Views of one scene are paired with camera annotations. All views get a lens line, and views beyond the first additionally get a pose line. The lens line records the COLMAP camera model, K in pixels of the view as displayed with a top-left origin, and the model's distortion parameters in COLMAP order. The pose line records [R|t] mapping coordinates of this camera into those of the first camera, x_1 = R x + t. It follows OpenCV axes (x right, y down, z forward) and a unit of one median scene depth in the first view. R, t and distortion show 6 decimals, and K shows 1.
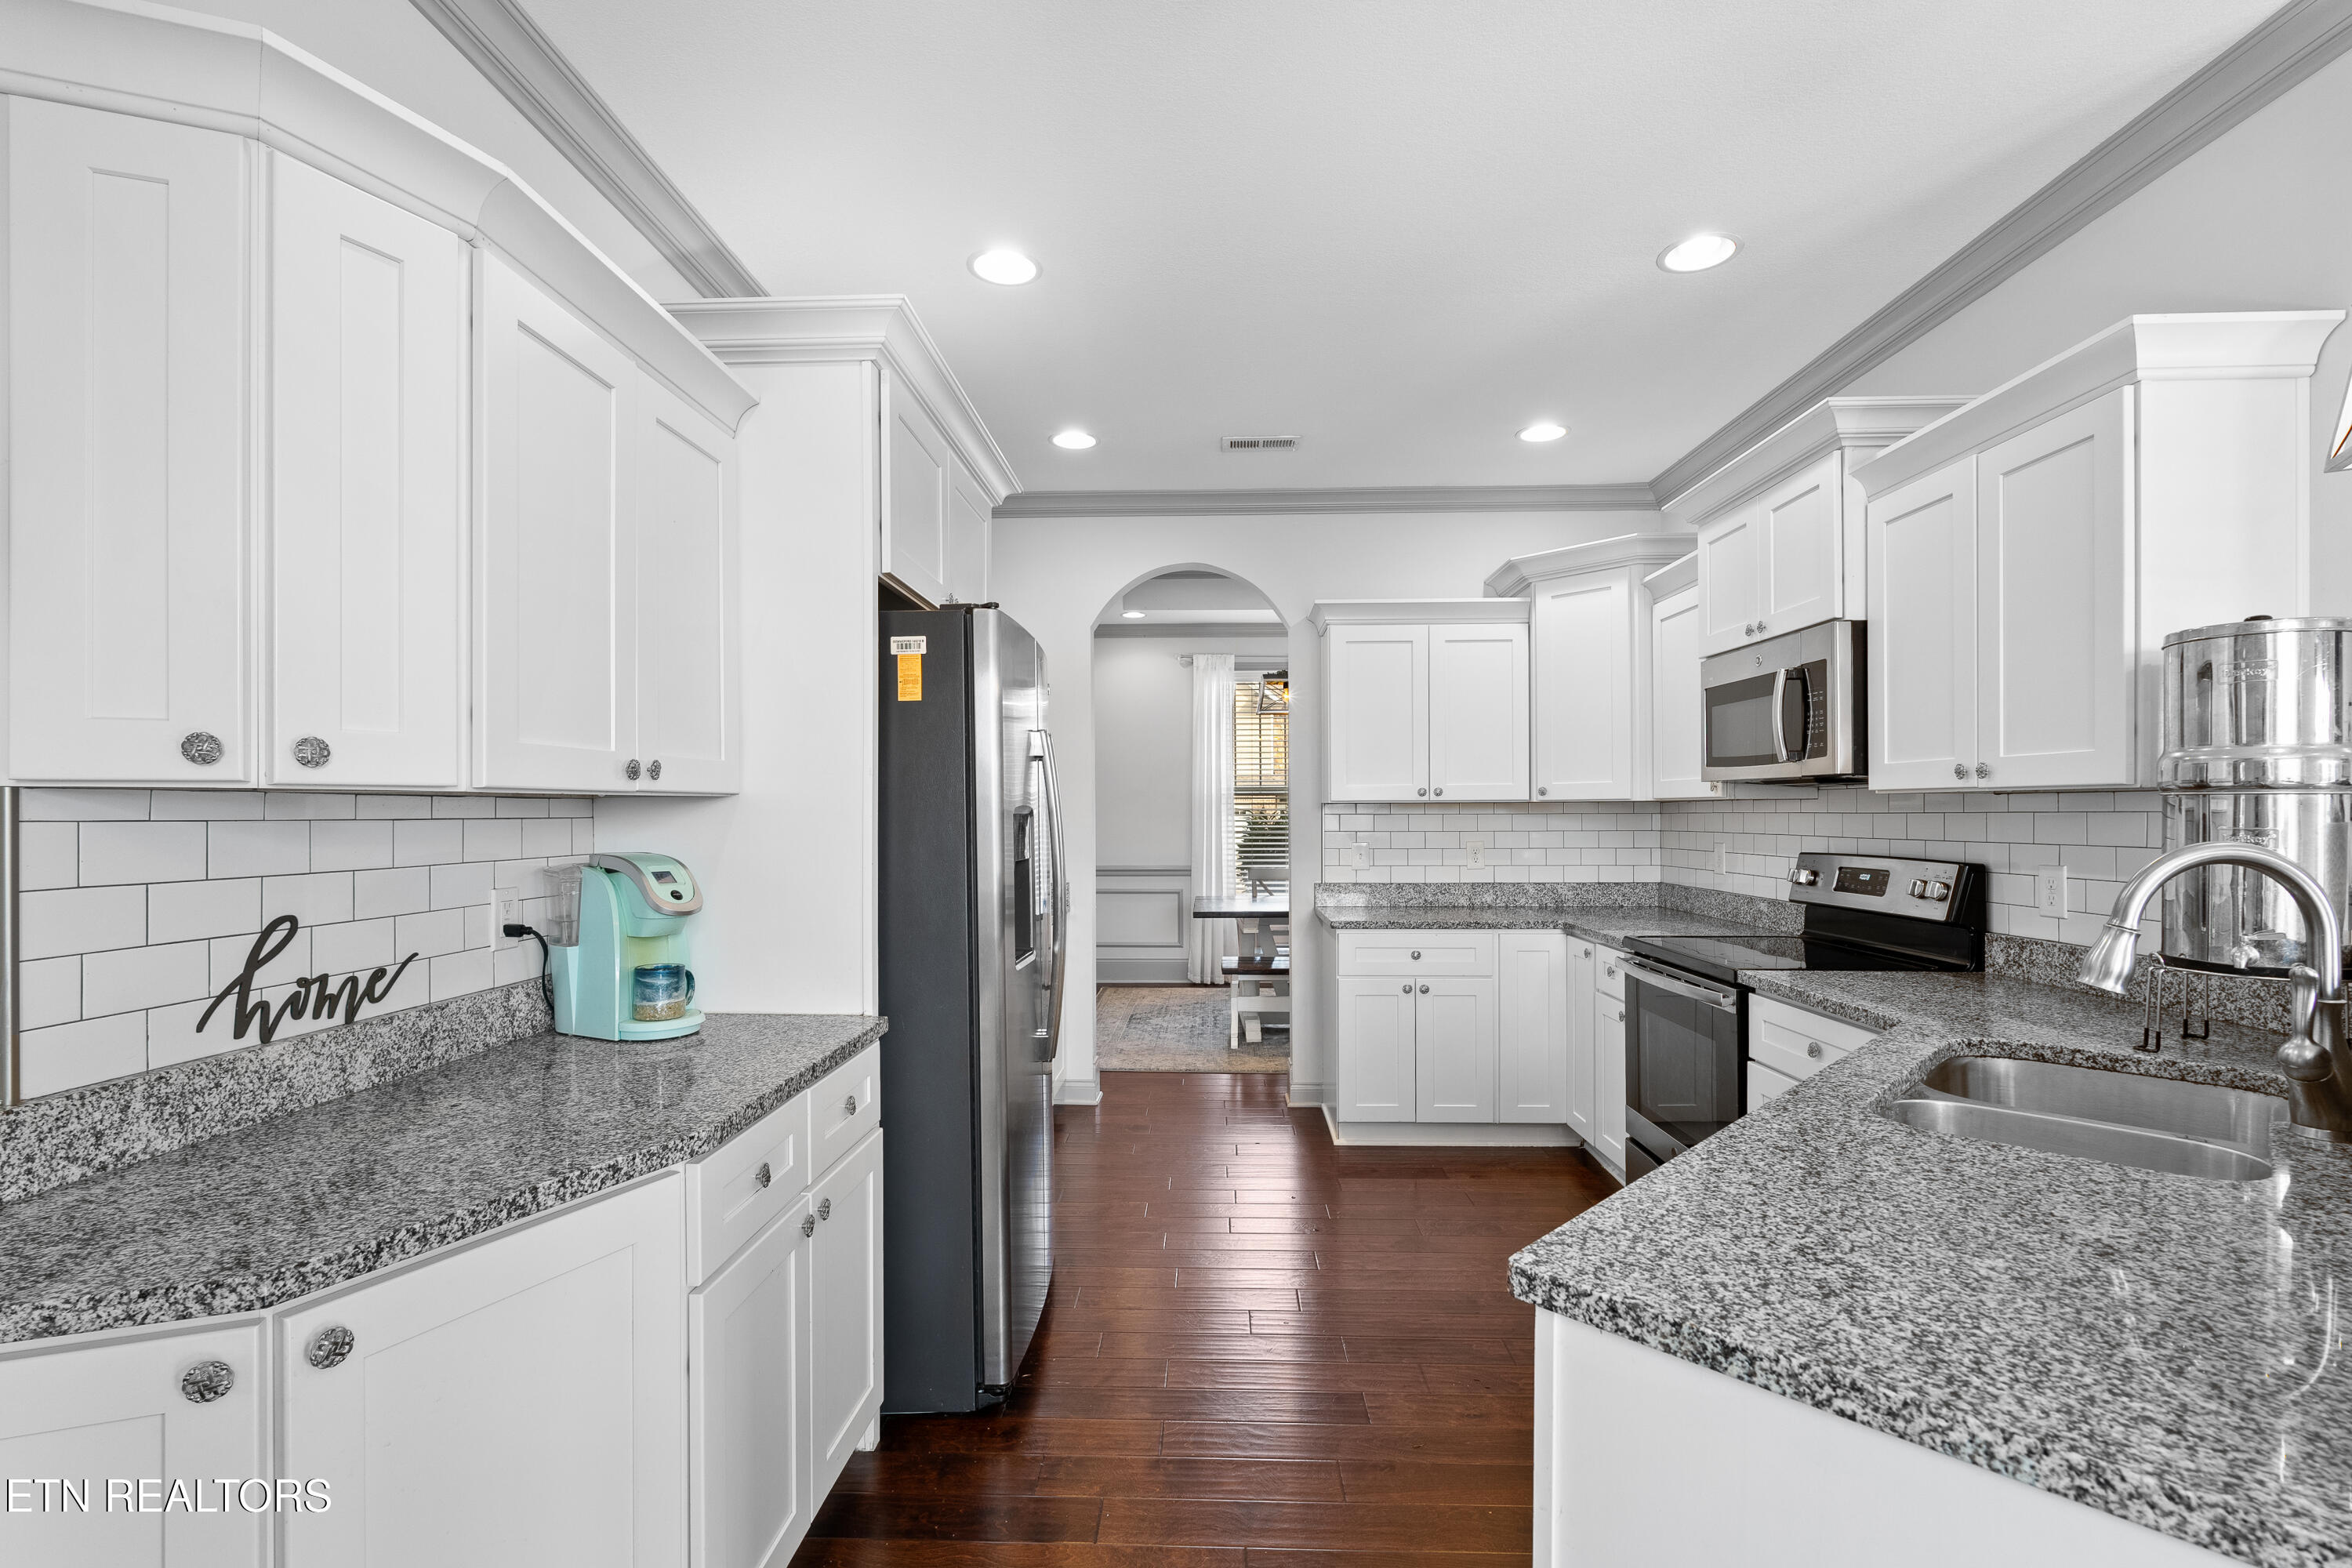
lens RADIAL K [[1029.7, 0, 1178.7], [0, 1029.7, 817.2], [0, 0, 1]] dist [-0.001766, -0.000245]
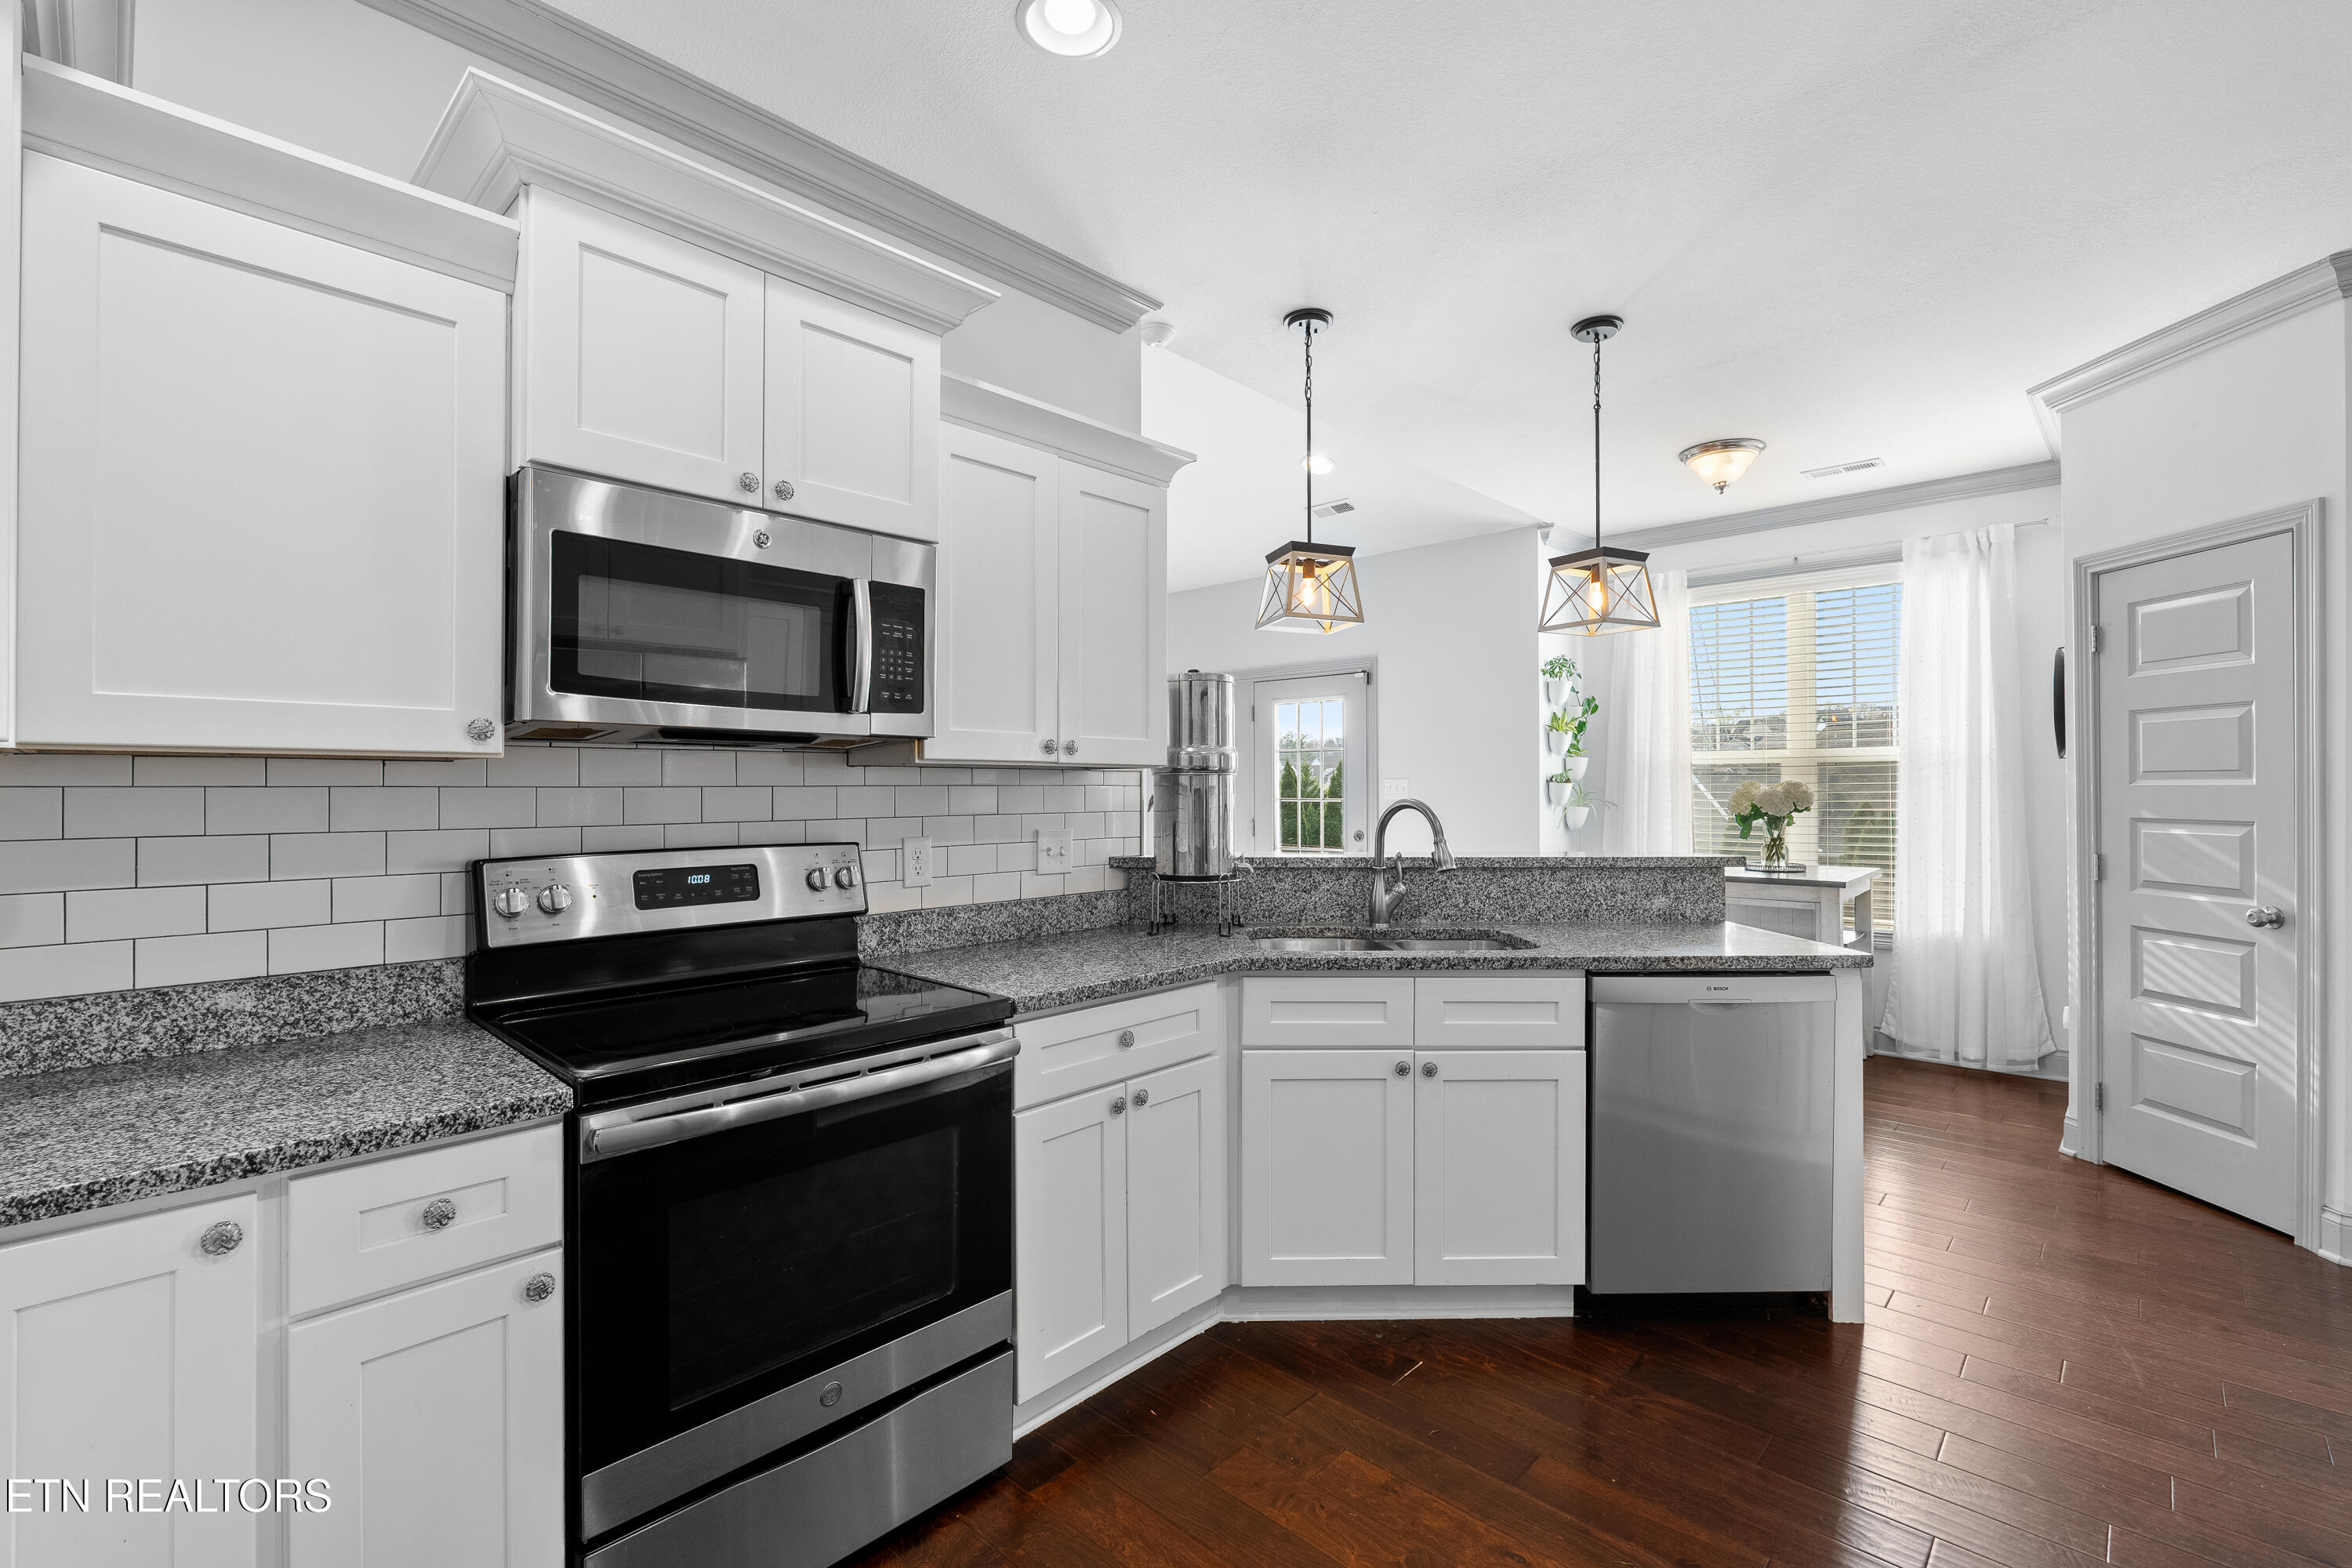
lens RADIAL K [[1029.7, 0, 1171.0], [0, 1029.7, 787.6], [0, 0, 1]] dist [-0.001766, -0.000245]
pose [[-0.747294, 0.003607, 0.664484, -0.045585], [0.006113, 0.999980, 0.001447, -0.004155], [-0.664465, 0.005144, -0.747301, 2.194675]]
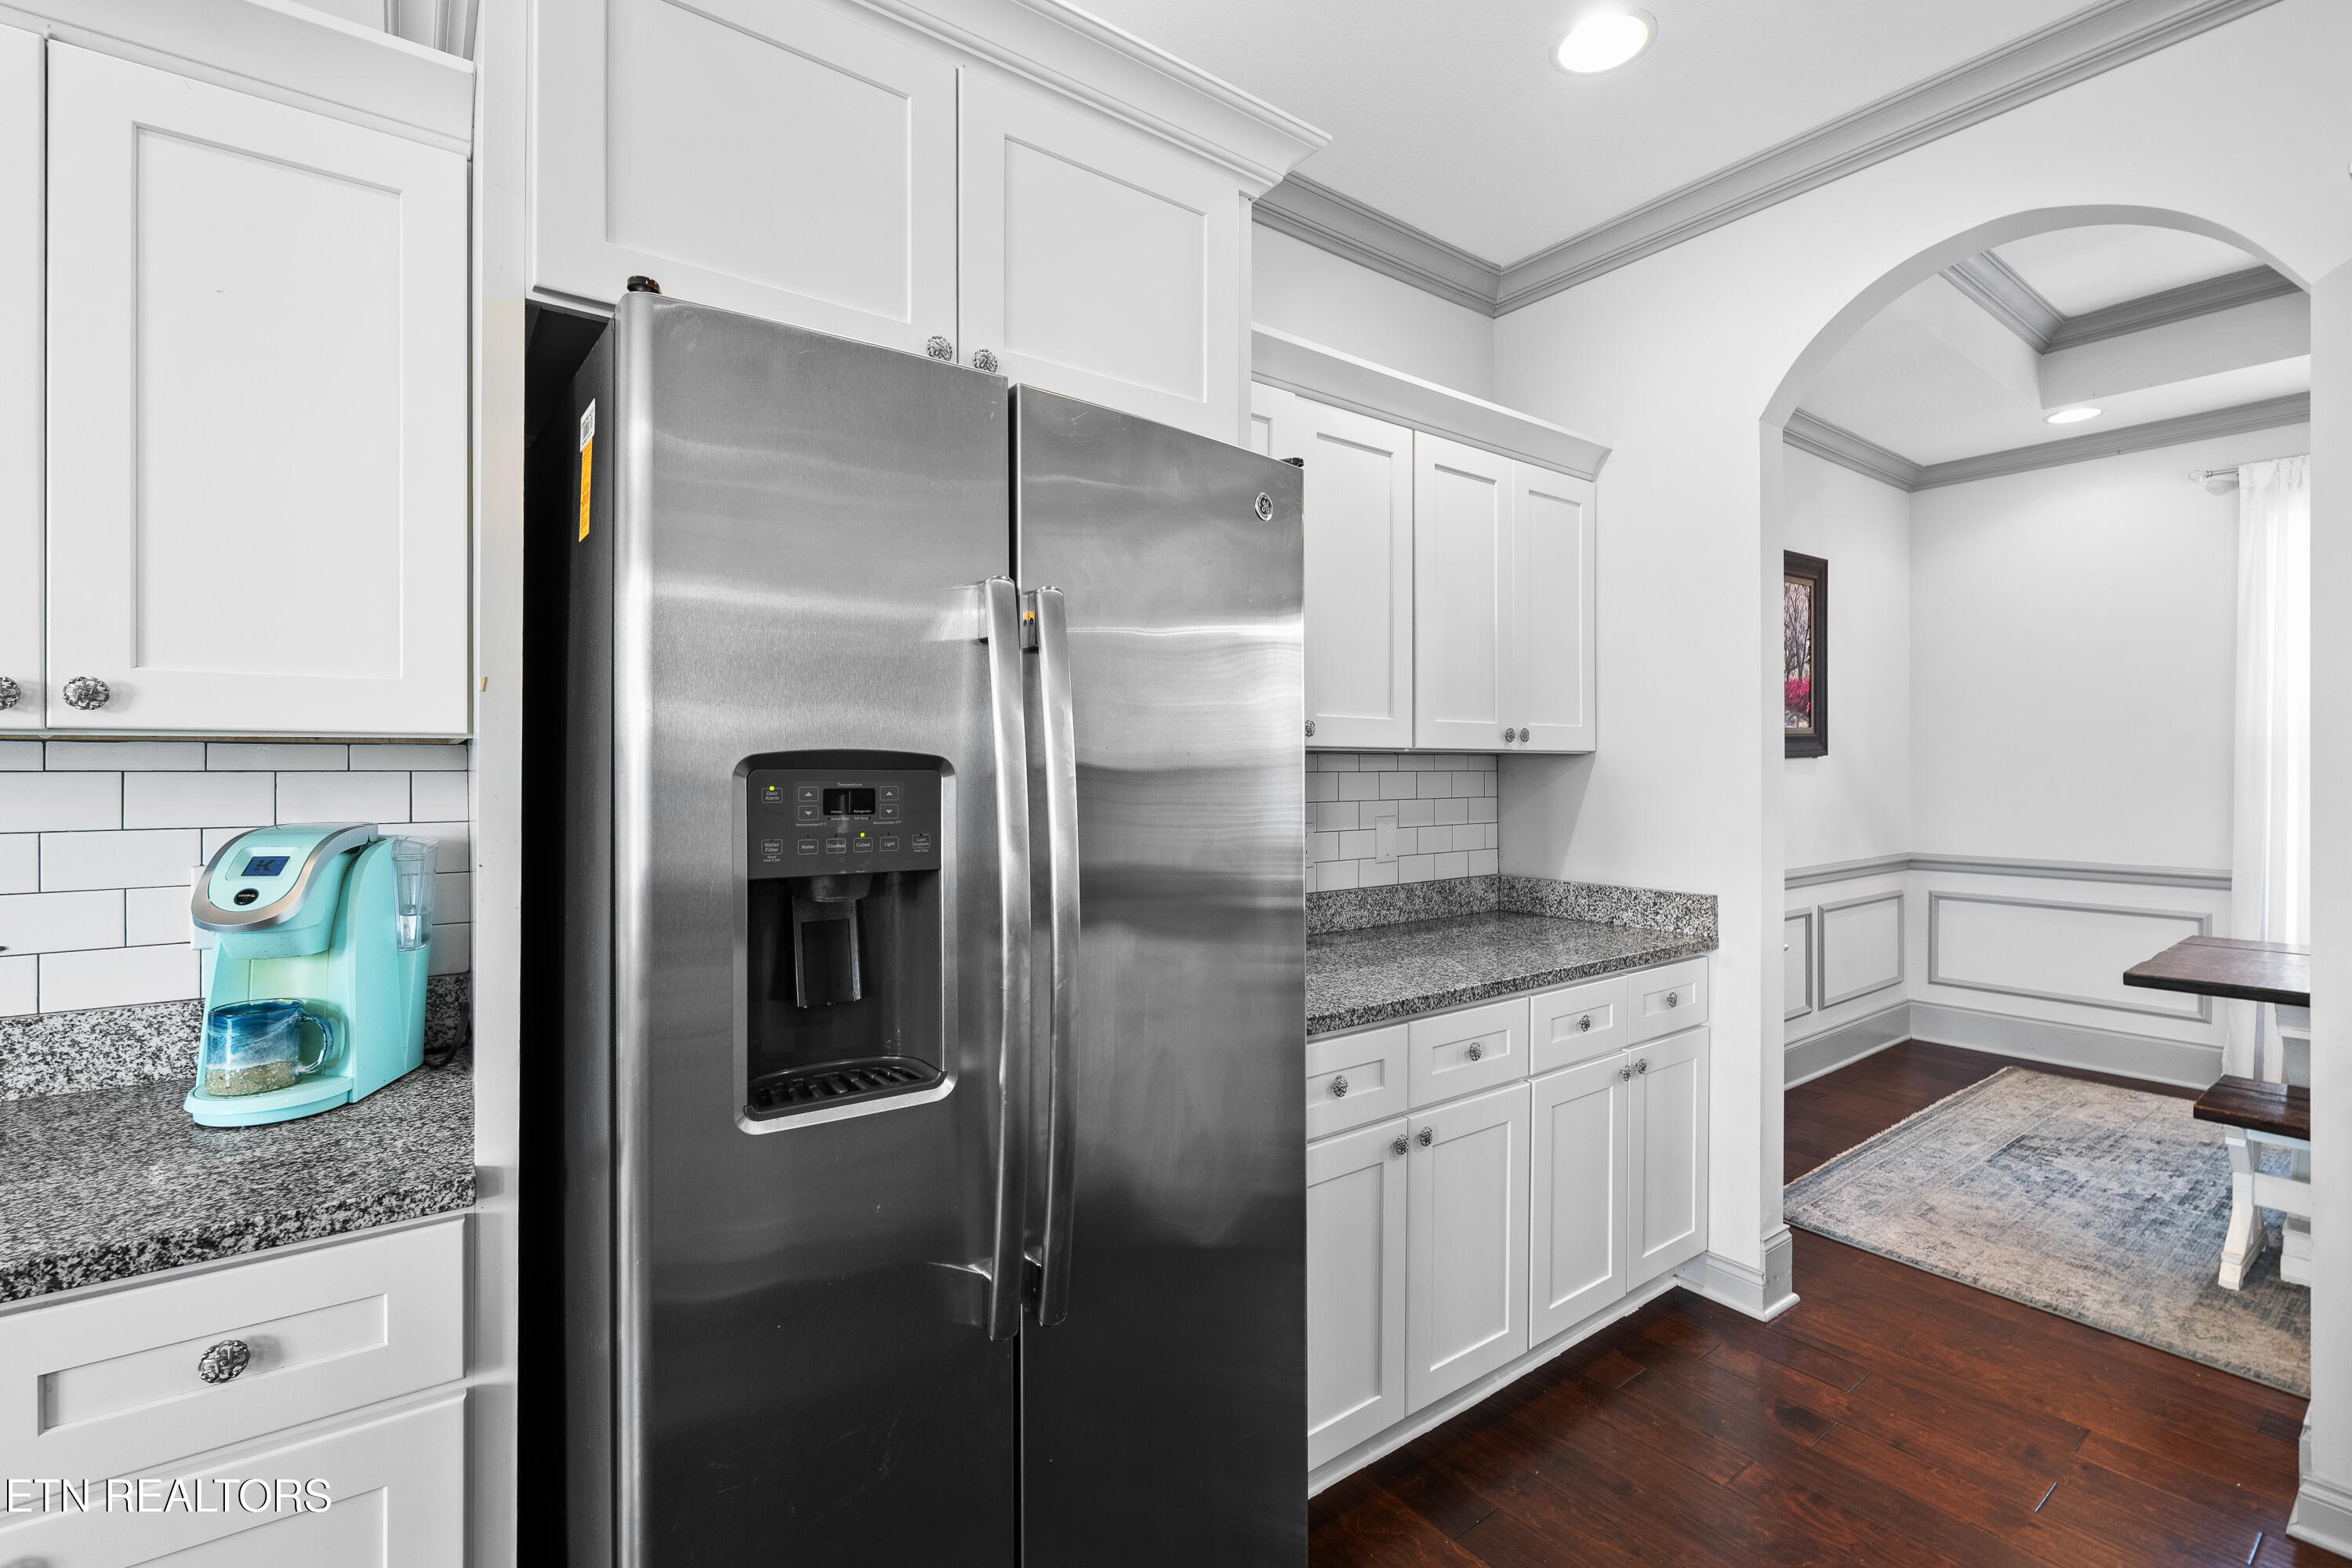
lens RADIAL K [[1029.7, 0, 1154.0], [0, 1029.7, 775.0], [0, 0, 1]] dist [-0.001766, -0.000245]
pose [[0.622433, 0.006462, -0.782646, 0.372505], [-0.005720, 0.999977, 0.003707, -0.002815], [0.782652, 0.002170, 0.622456, 1.157624]]
